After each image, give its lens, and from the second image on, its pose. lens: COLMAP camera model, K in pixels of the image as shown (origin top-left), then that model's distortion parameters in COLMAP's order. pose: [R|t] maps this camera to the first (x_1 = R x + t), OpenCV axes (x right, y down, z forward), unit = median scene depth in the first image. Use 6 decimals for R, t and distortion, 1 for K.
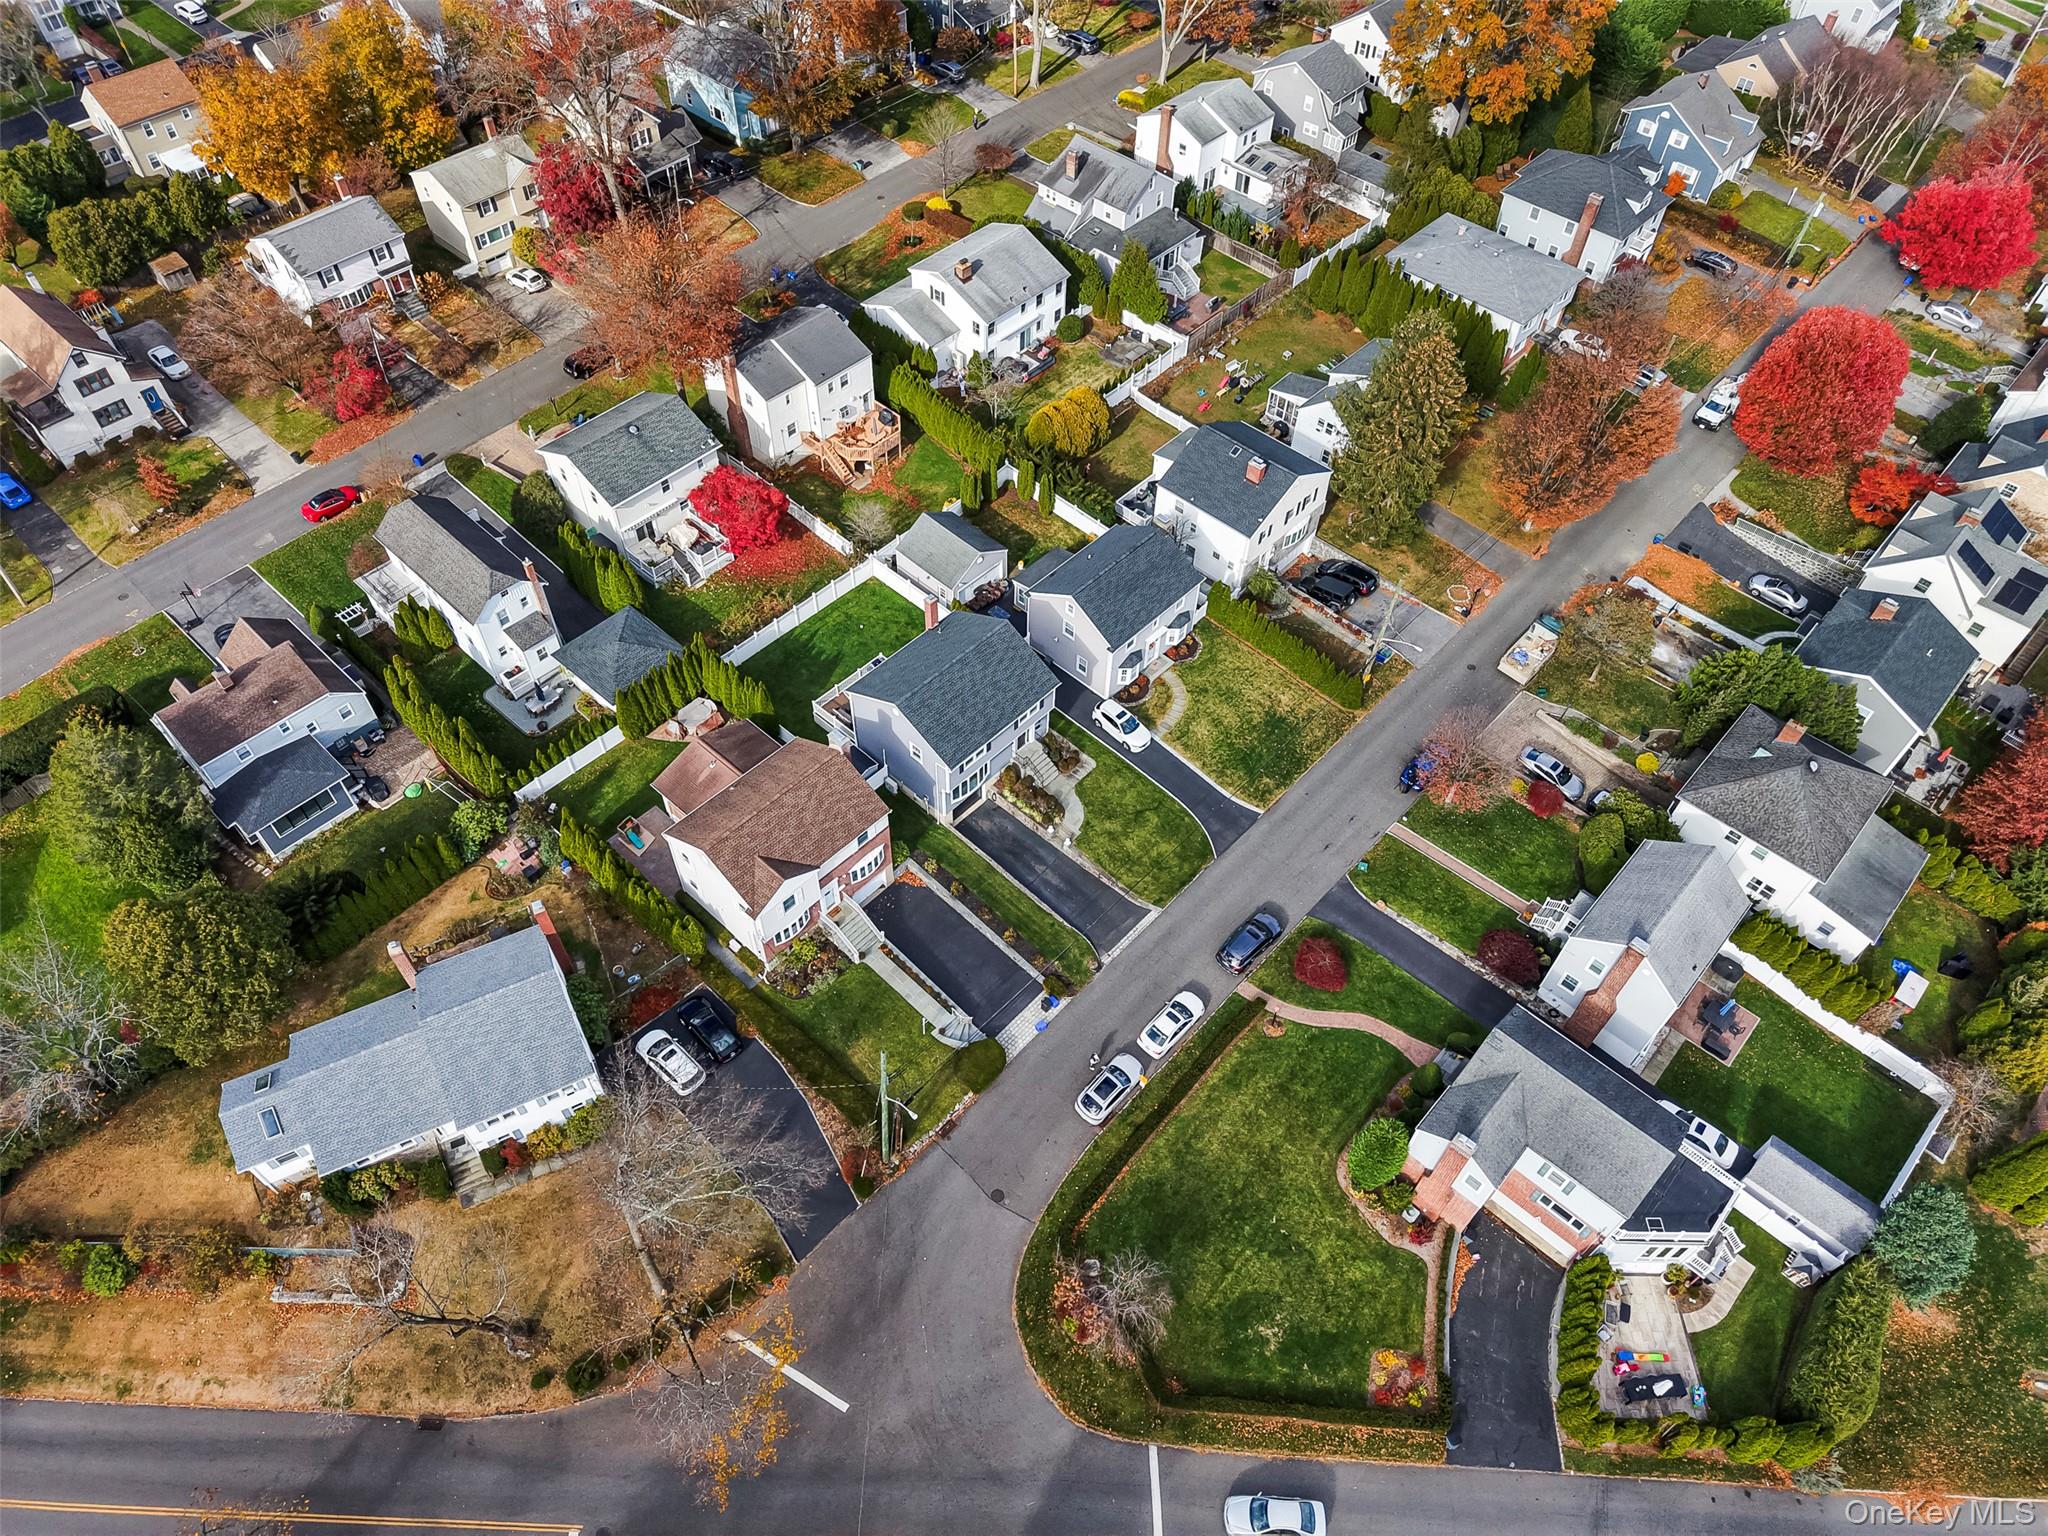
lens RADIAL K [[1336.5, 0, 1028.6], [0, 1336.5, 767.1], [0, 0, 1]] dist [0.007929, -0.004511]
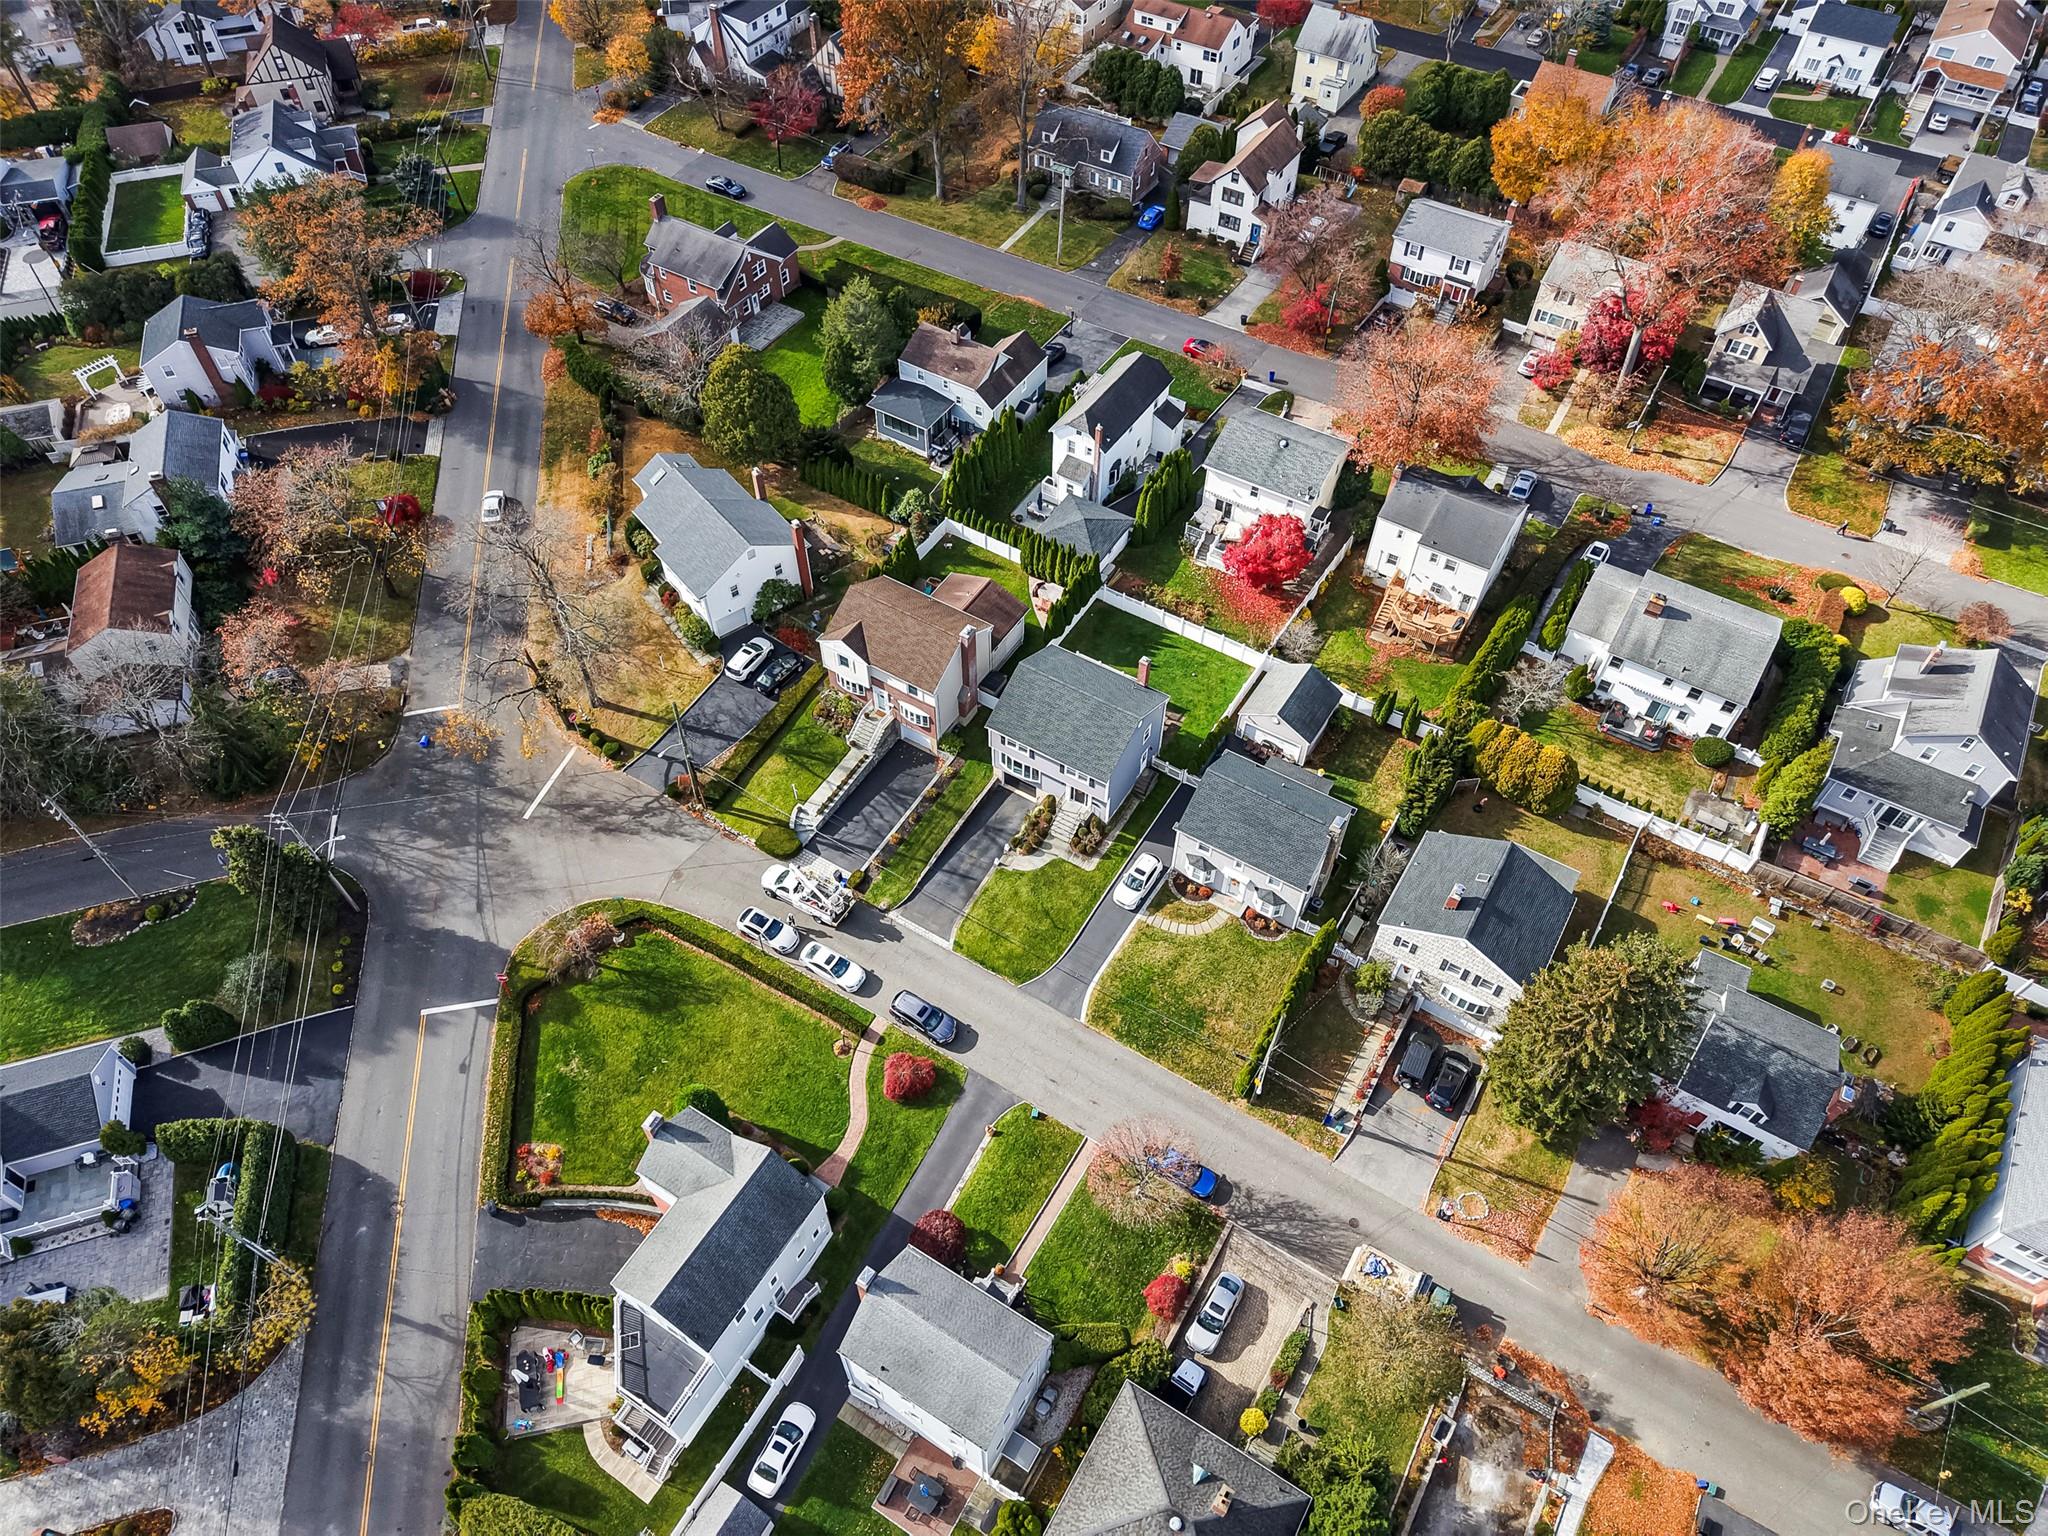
lens RADIAL K [[1336.5, 0, 1028.6], [0, 1336.5, 767.1], [0, 0, 1]] dist [0.007929, -0.004511]
pose [[0.207704, 0.764335, -0.610451, 0.564942], [-0.775445, 0.509065, 0.373548, -0.363847], [0.596275, 0.395784, 0.698435, 0.172794]]
